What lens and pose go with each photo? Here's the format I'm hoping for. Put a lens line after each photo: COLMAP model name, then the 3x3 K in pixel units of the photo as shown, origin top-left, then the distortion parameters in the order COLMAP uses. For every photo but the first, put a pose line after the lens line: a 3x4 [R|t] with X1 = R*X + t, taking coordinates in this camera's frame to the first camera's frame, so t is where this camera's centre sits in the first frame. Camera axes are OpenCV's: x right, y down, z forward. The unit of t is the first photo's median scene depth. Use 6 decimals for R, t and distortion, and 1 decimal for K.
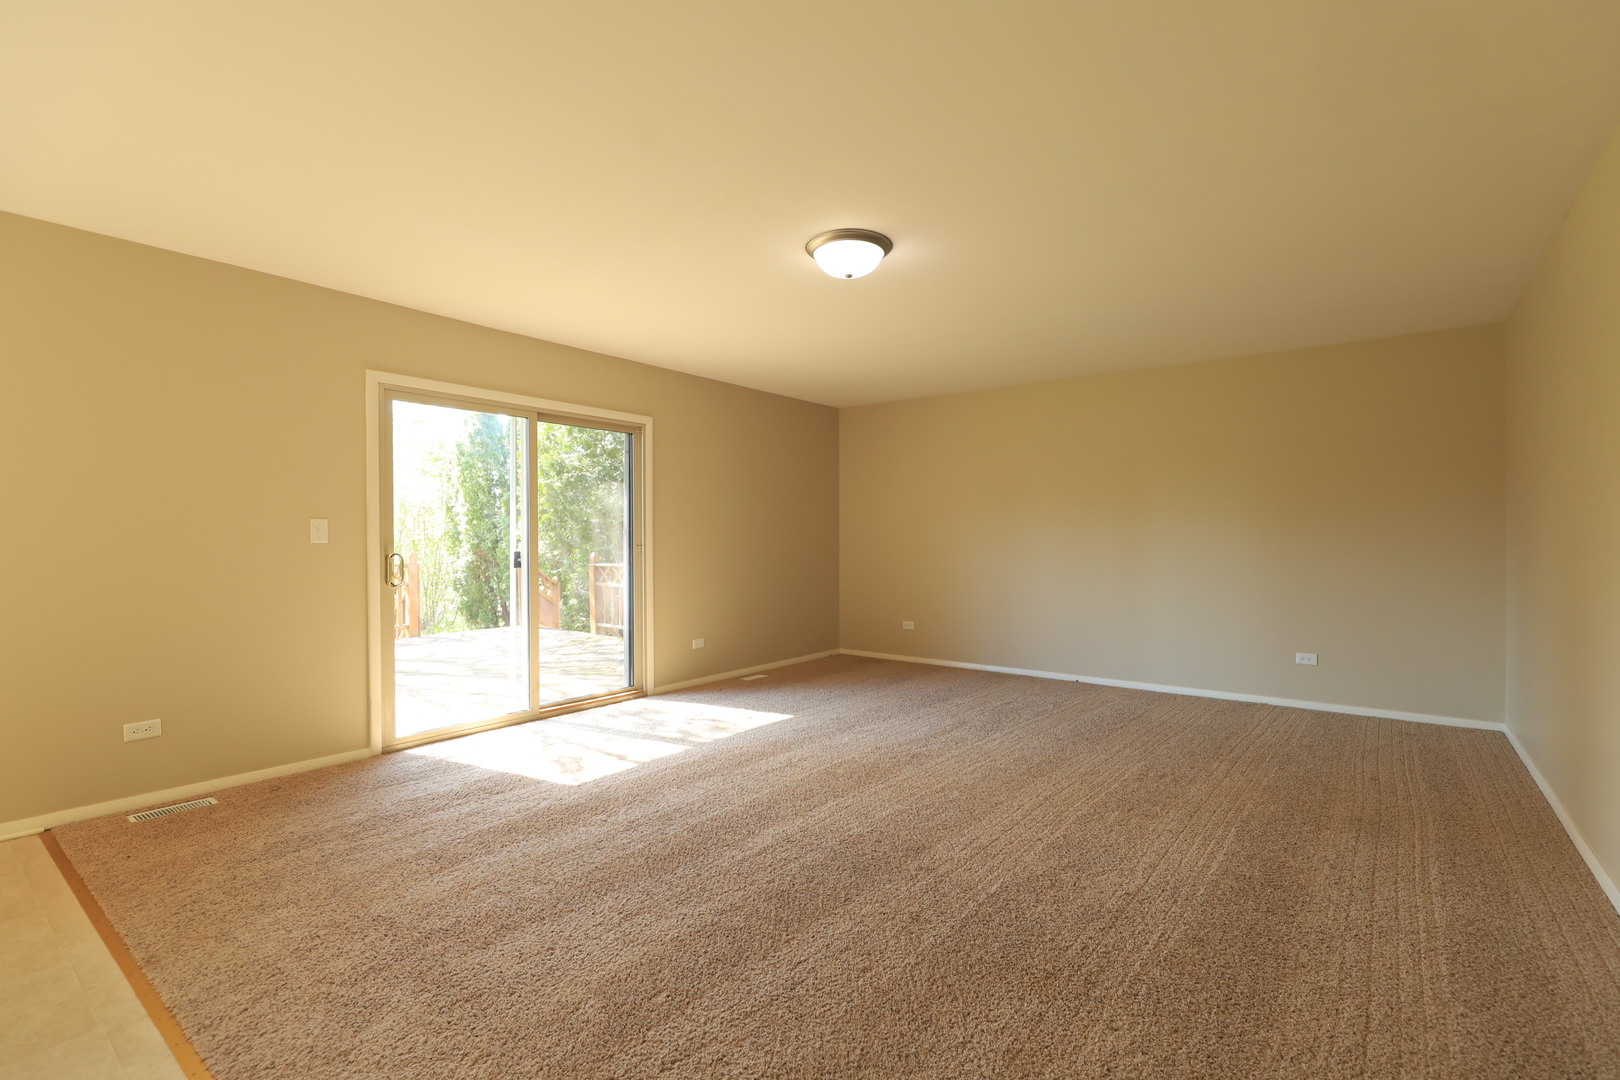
lens RADIAL K [[731.8, 0, 818.0], [0, 731.8, 540.5], [0, 0, 1]] dist [0.002976, 0.000650]
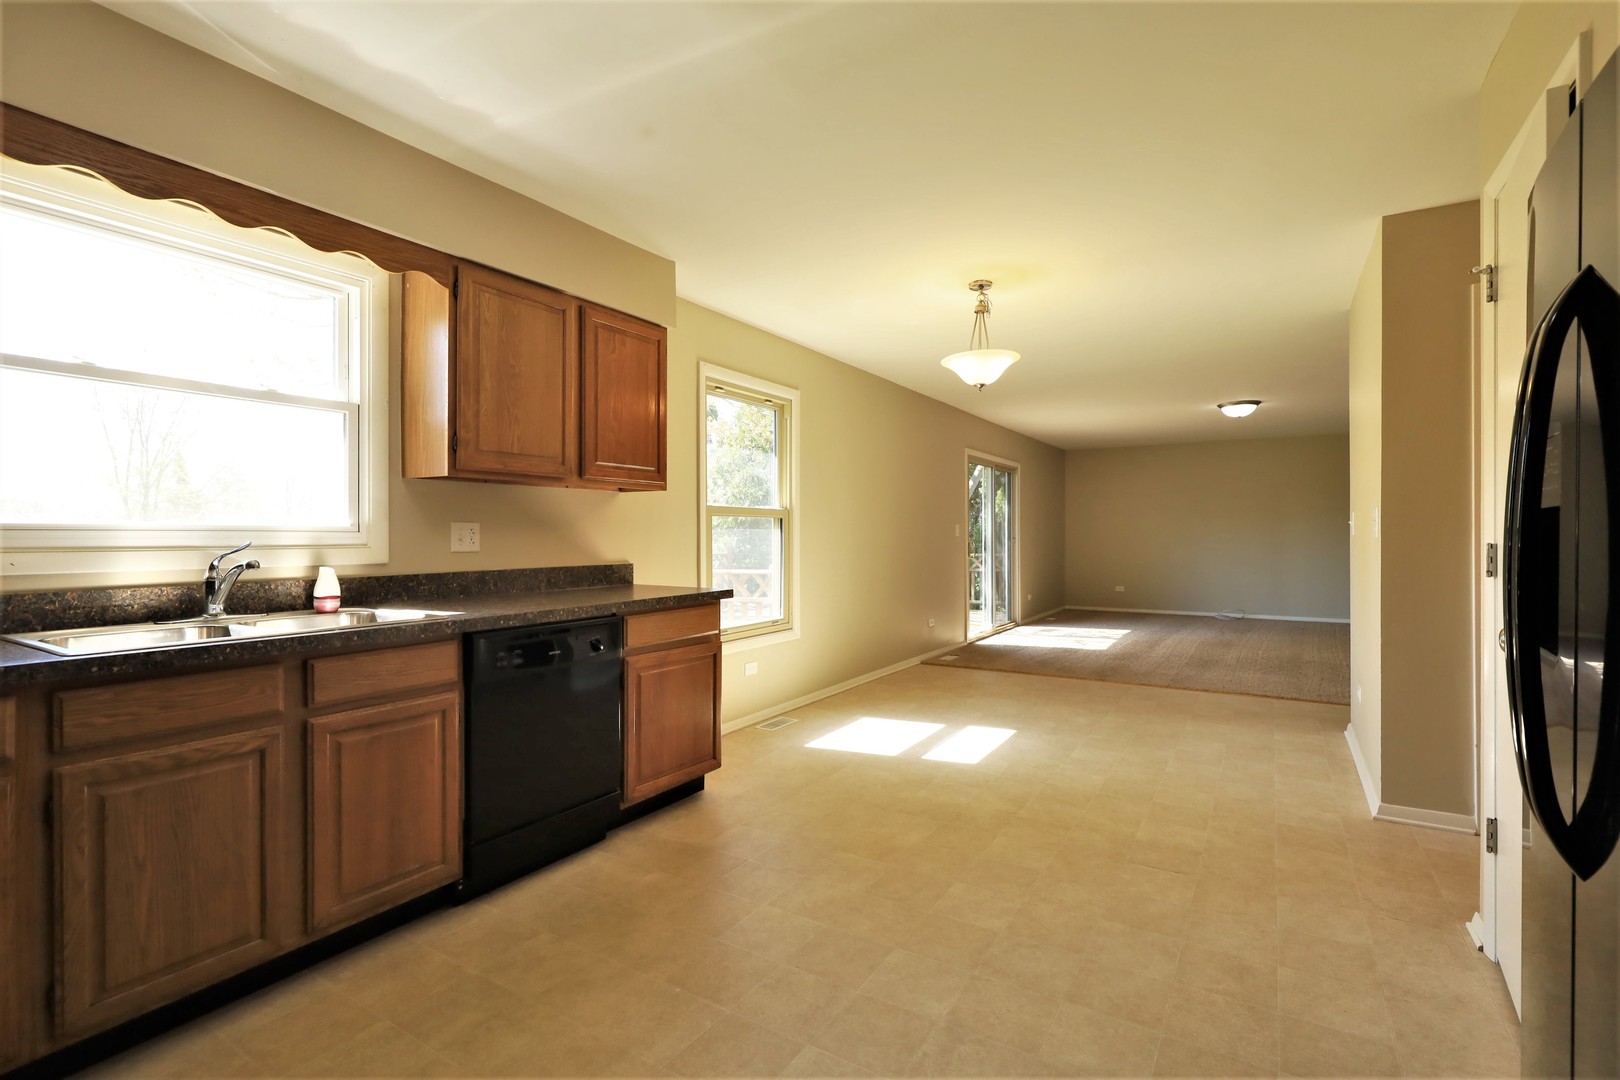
lens RADIAL K [[731.8, 0, 818.0], [0, 731.8, 540.5], [0, 0, 1]] dist [0.002976, 0.000650]
pose [[0.995051, -0.000408, 0.099365, -1.229774], [-0.000037, 0.999990, 0.004479, 0.006869], [-0.099366, -0.004460, 0.995041, -0.924827]]
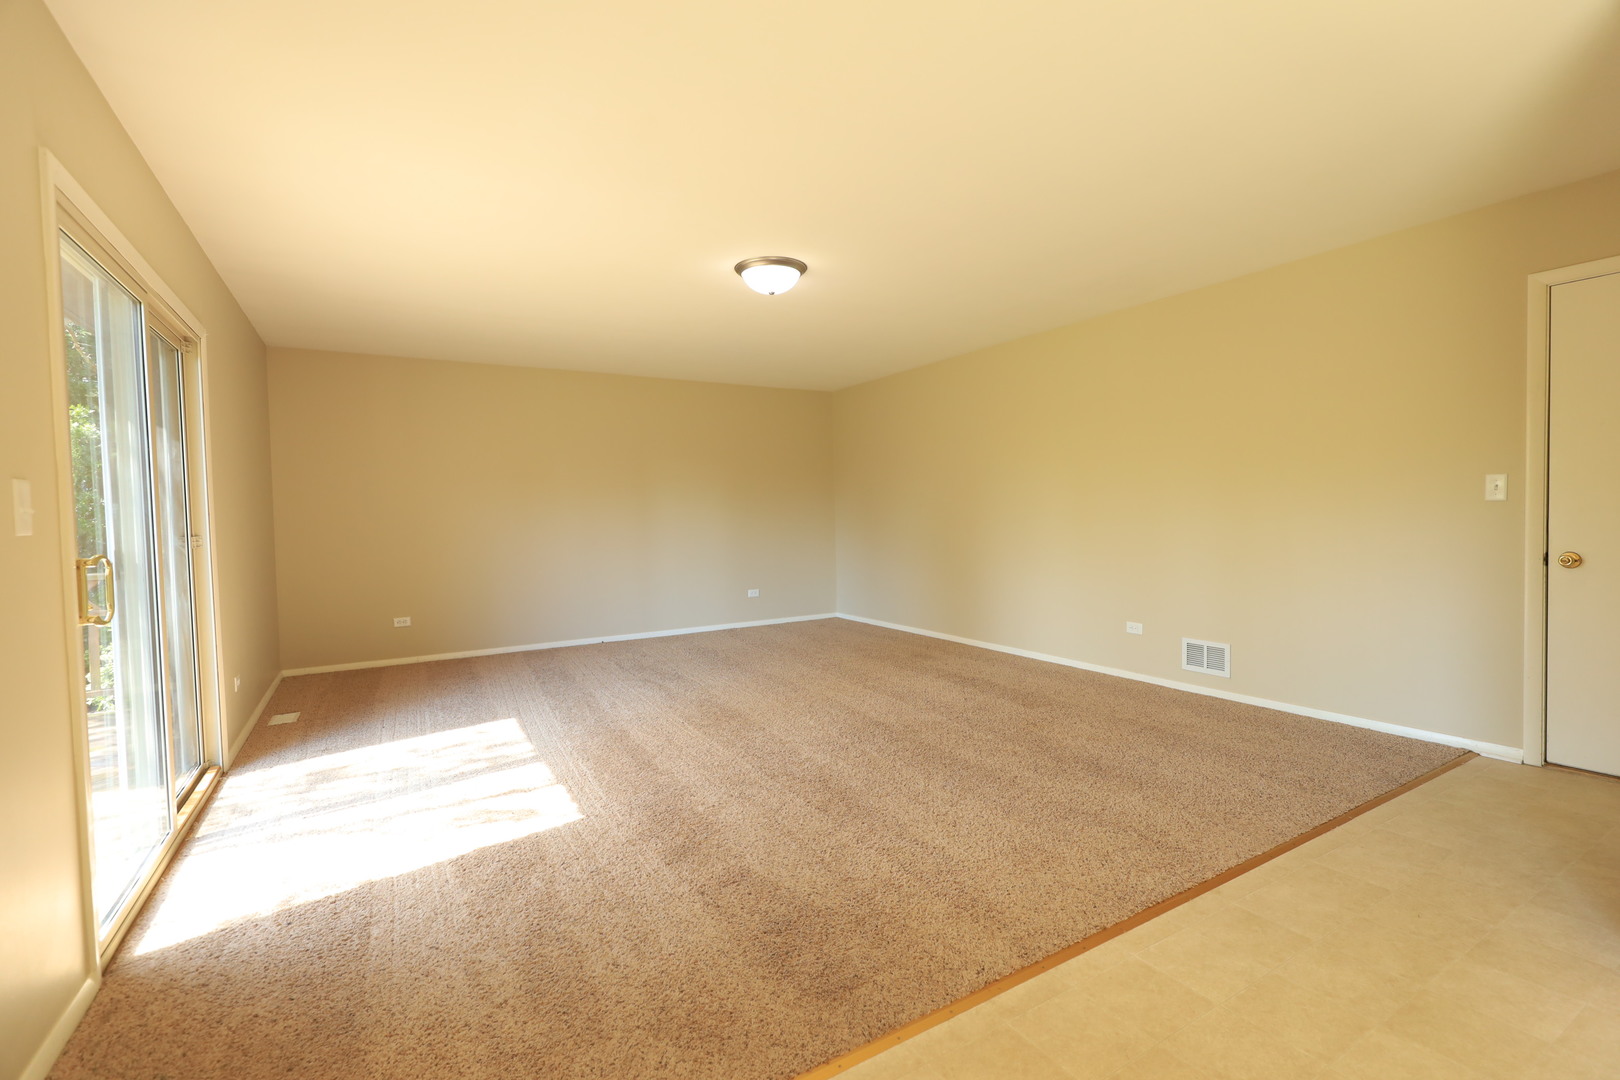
lens RADIAL K [[731.8, 0, 818.0], [0, 731.8, 540.5], [0, 0, 1]] dist [0.002976, 0.000650]
pose [[0.365314, -0.040617, 0.929998, -0.890095], [0.022536, 0.999141, 0.034784, 0.001737], [-0.930611, 0.008252, 0.365916, 0.406634]]
